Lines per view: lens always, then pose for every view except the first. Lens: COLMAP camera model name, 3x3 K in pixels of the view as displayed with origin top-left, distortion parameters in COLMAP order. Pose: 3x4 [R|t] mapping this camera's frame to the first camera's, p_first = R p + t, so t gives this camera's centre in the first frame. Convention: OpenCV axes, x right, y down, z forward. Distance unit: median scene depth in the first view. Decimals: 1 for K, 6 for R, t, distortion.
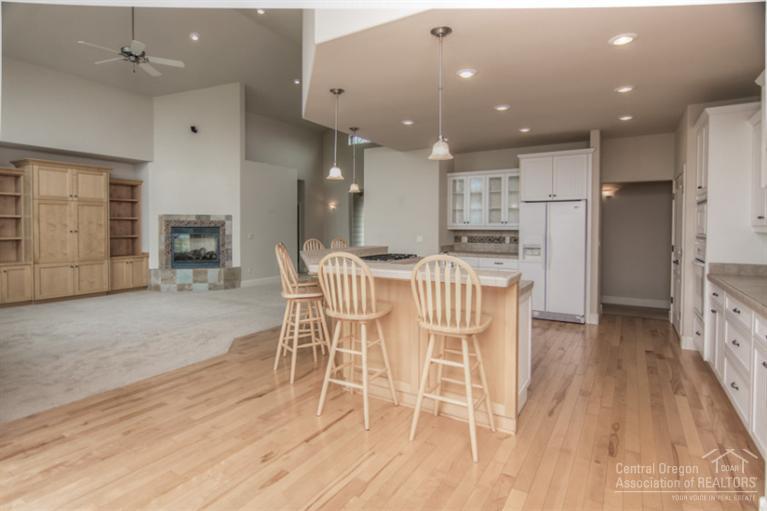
lens RADIAL K [[404.1, 0, 382.9], [0, 404.1, 235.5], [0, 0, 1]] dist [-0.000120, 0.000465]
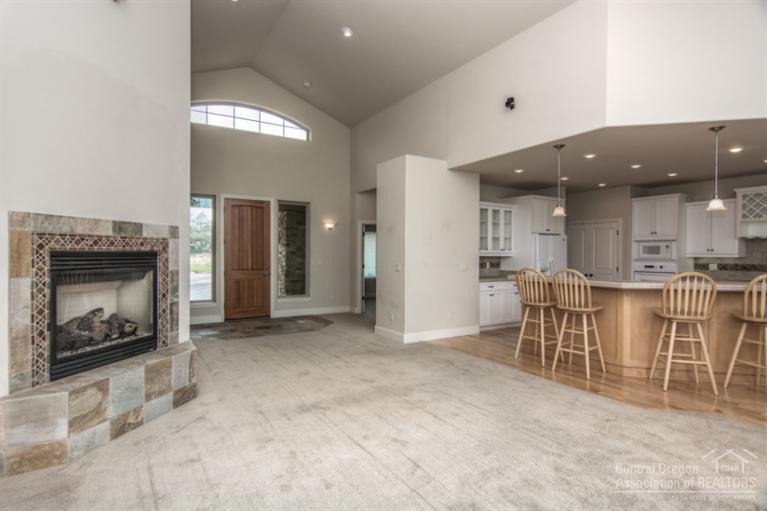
lens RADIAL K [[404.5, 0, 379.8], [0, 404.5, 255.5], [0, 0, 1]] dist [-0.000593, 0.000225]
pose [[0.449305, -0.005052, 0.893364, -0.769001], [0.014698, 0.999890, -0.001738, -0.016512], [-0.893258, 0.013912, 0.449330, 0.689525]]
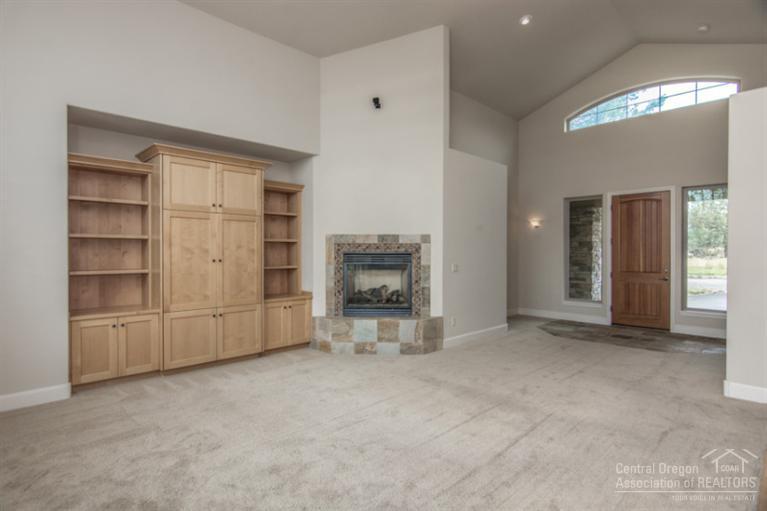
lens RADIAL K [[404.5, 0, 379.8], [0, 404.5, 255.5], [0, 0, 1]] dist [-0.000593, 0.000225]
pose [[0.968774, 0.000103, -0.247944, -0.335677], [-0.003873, 0.999884, -0.014715, -0.009040], [0.247914, 0.015216, 0.968663, 0.416937]]
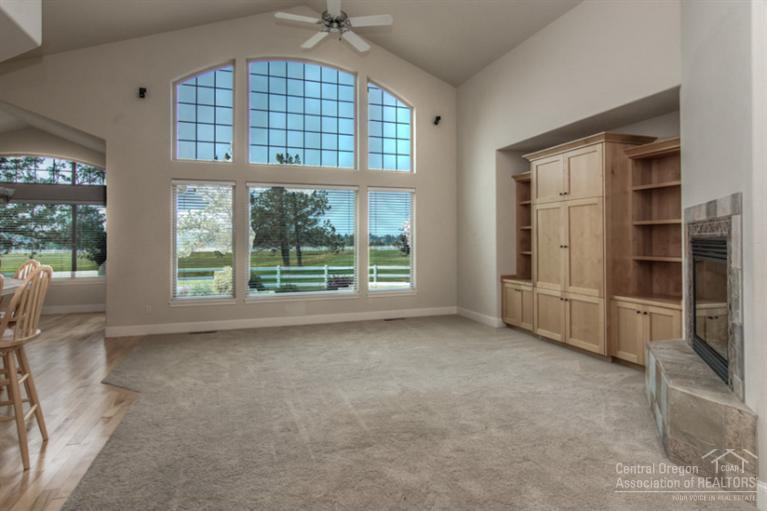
lens RADIAL K [[416.9, 0, 379.1], [0, 416.9, 231.5], [0, 0, 1]] dist [-0.000306, -0.000186]
pose [[-0.643408, -0.014372, -0.765388, -0.038583], [-0.015969, 0.999858, -0.005350, -0.025132], [0.765357, 0.008780, -0.643547, 1.140157]]
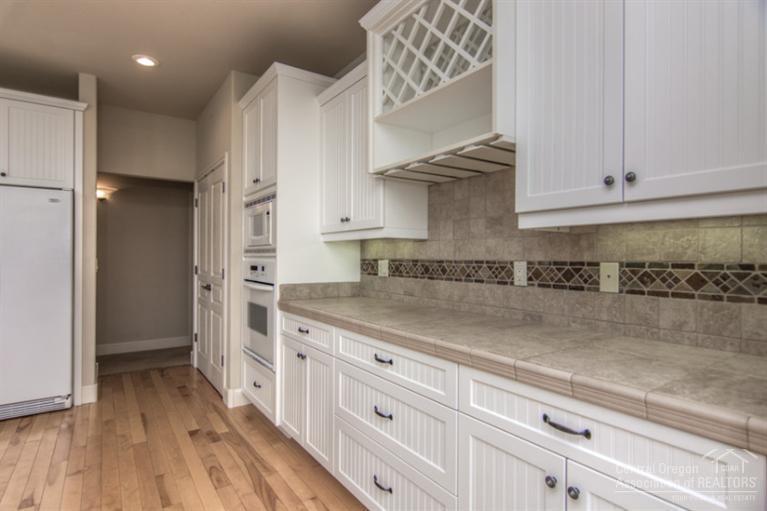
lens RADIAL K [[404.5, 0, 379.8], [0, 404.5, 255.5], [0, 0, 1]] dist [-0.000593, 0.000225]
pose [[0.408486, -0.000560, 0.912765, 0.115782], [0.017924, 0.999812, -0.007408, 0.012434], [-0.912589, 0.019386, 0.408419, 0.271527]]
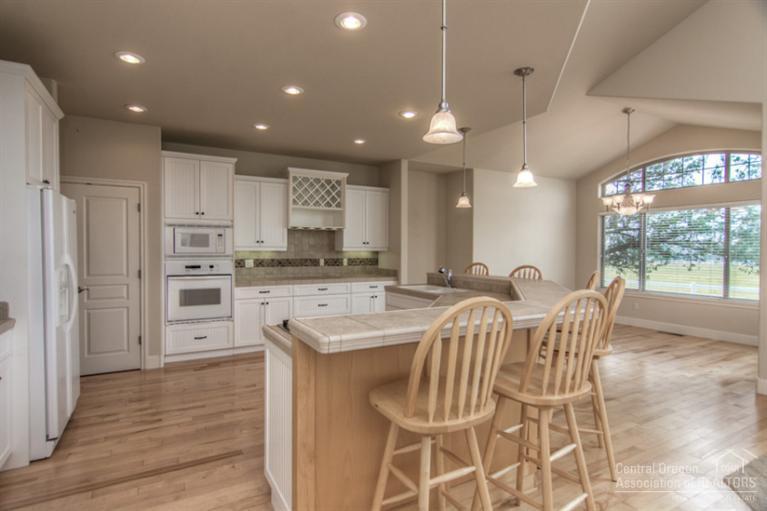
lens RADIAL K [[404.5, 0, 379.8], [0, 404.5, 255.5], [0, 0, 1]] dist [-0.000593, 0.000225]
pose [[-0.871134, -0.015443, 0.490803, -0.132894], [0.002997, 0.999320, 0.036762, -0.020570], [-0.491036, 0.033496, -0.870495, 0.945822]]
